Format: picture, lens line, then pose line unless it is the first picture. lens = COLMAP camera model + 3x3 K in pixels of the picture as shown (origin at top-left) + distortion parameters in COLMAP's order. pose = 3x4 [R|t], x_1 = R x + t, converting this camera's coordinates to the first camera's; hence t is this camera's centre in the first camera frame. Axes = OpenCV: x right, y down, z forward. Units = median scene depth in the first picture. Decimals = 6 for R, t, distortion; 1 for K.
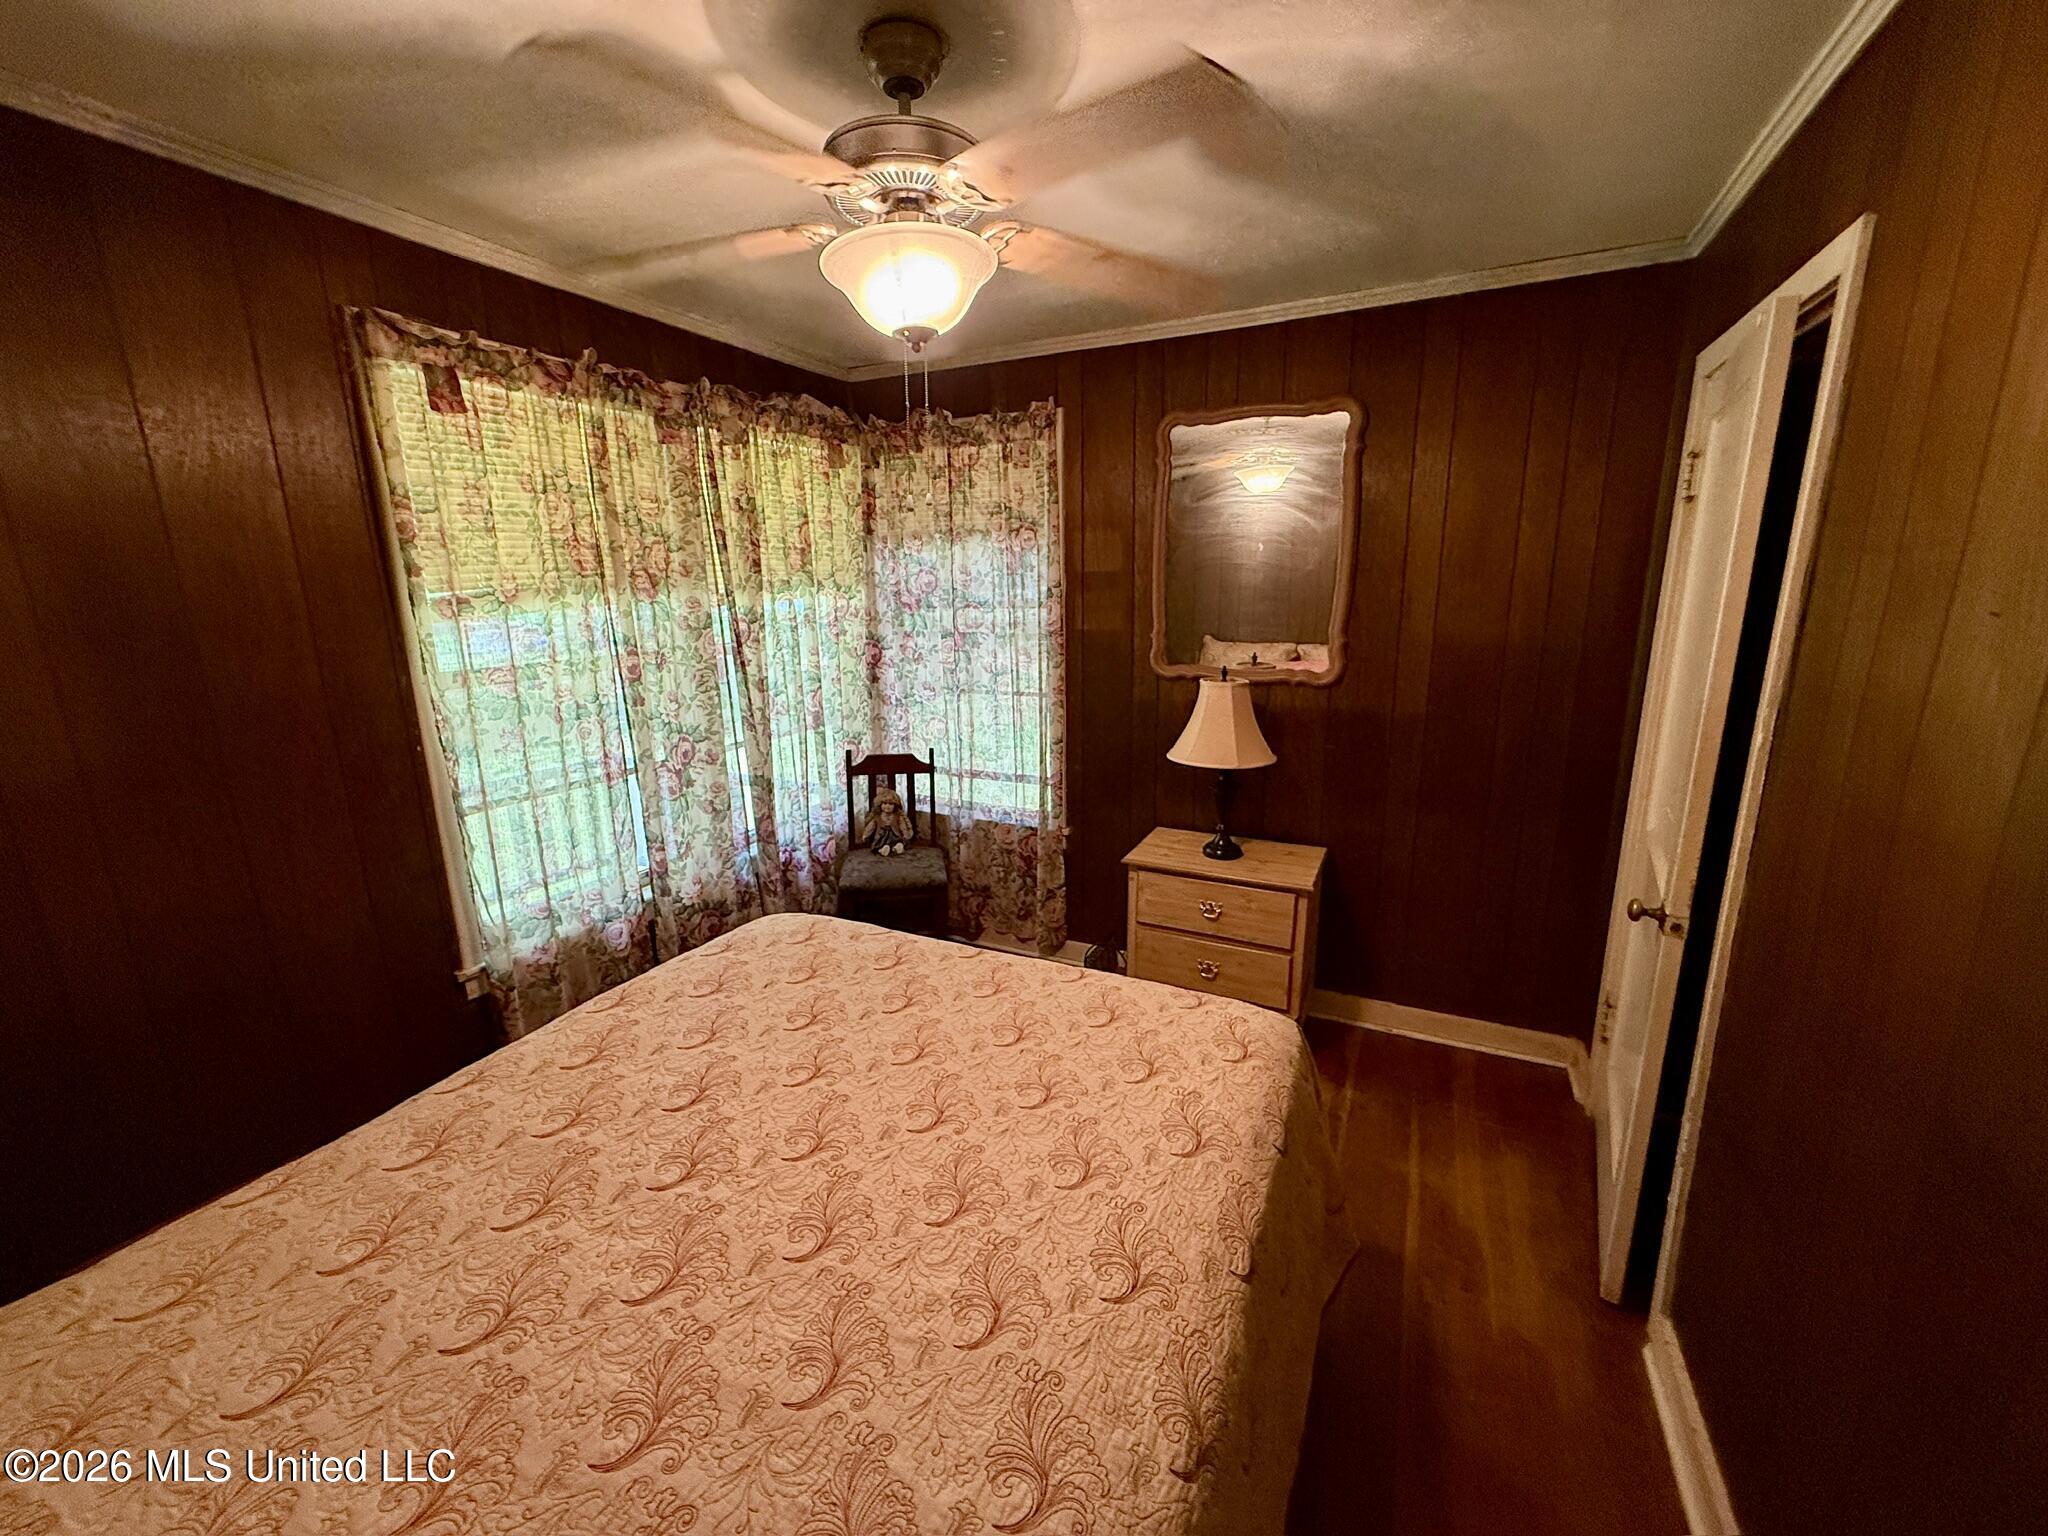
lens RADIAL K [[812.4, 0, 1022.8], [0, 812.4, 767.3], [0, 0, 1]] dist [-0.001582, 0.000170]
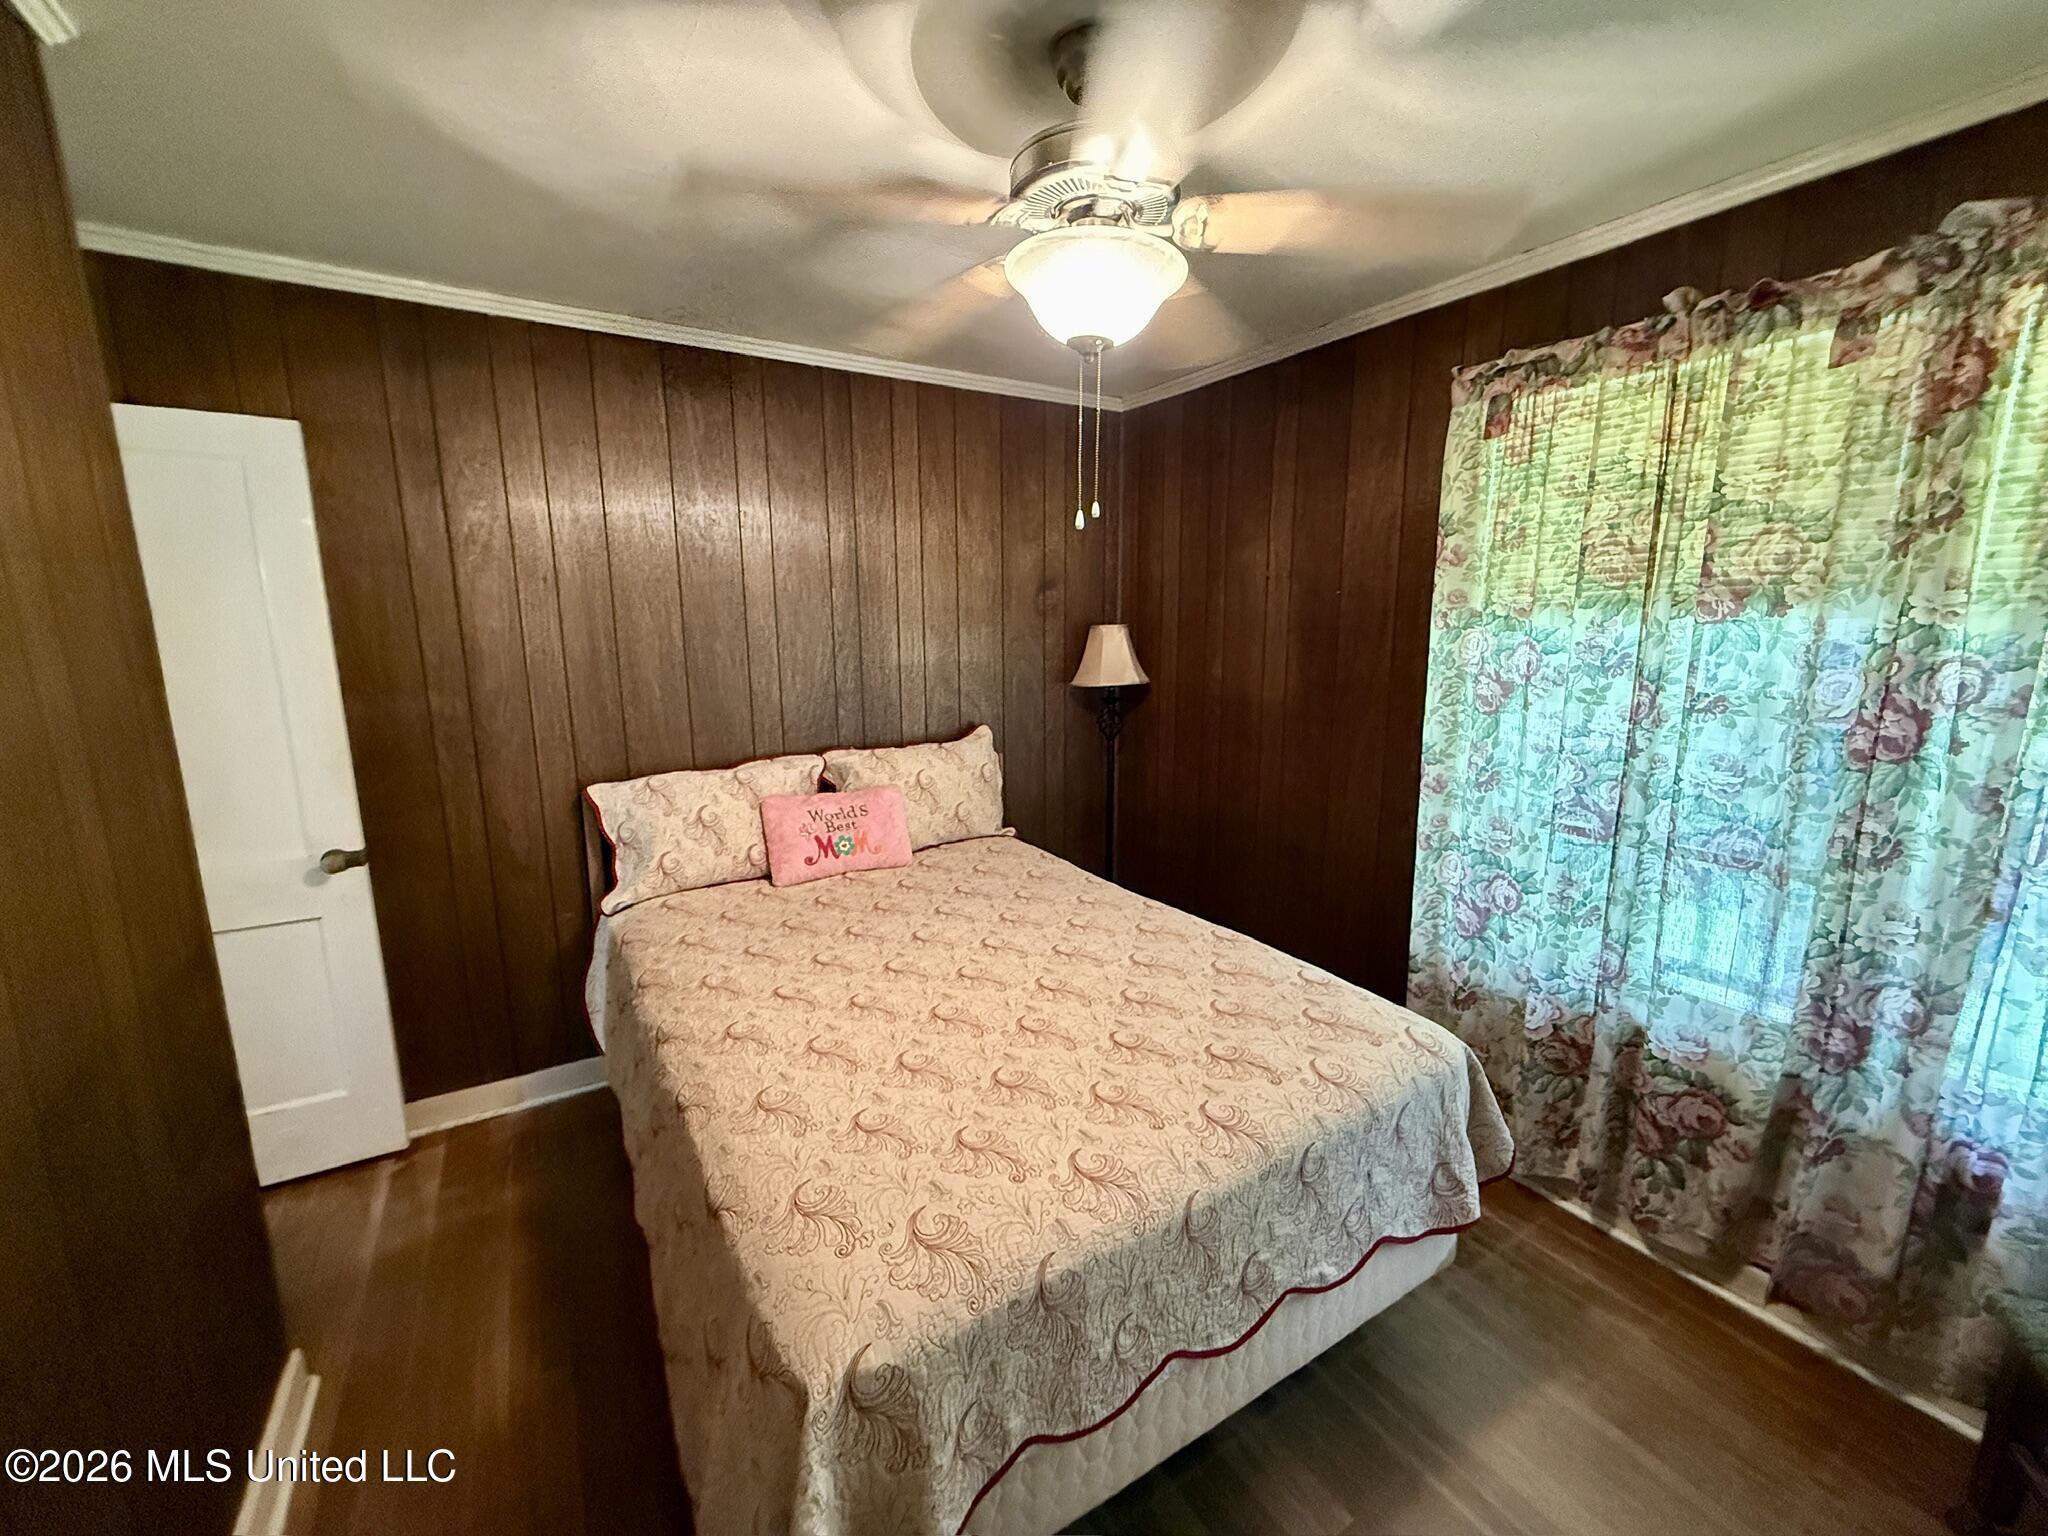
lens RADIAL K [[812.4, 0, 1020.7], [0, 812.4, 769.6], [0, 0, 1]] dist [-0.001582, 0.000170]
pose [[-0.542168, 0.174247, -0.822005, 0.585956], [-0.170771, 0.934997, 0.310833, -0.257620], [0.822734, 0.308898, -0.477169, 1.143771]]
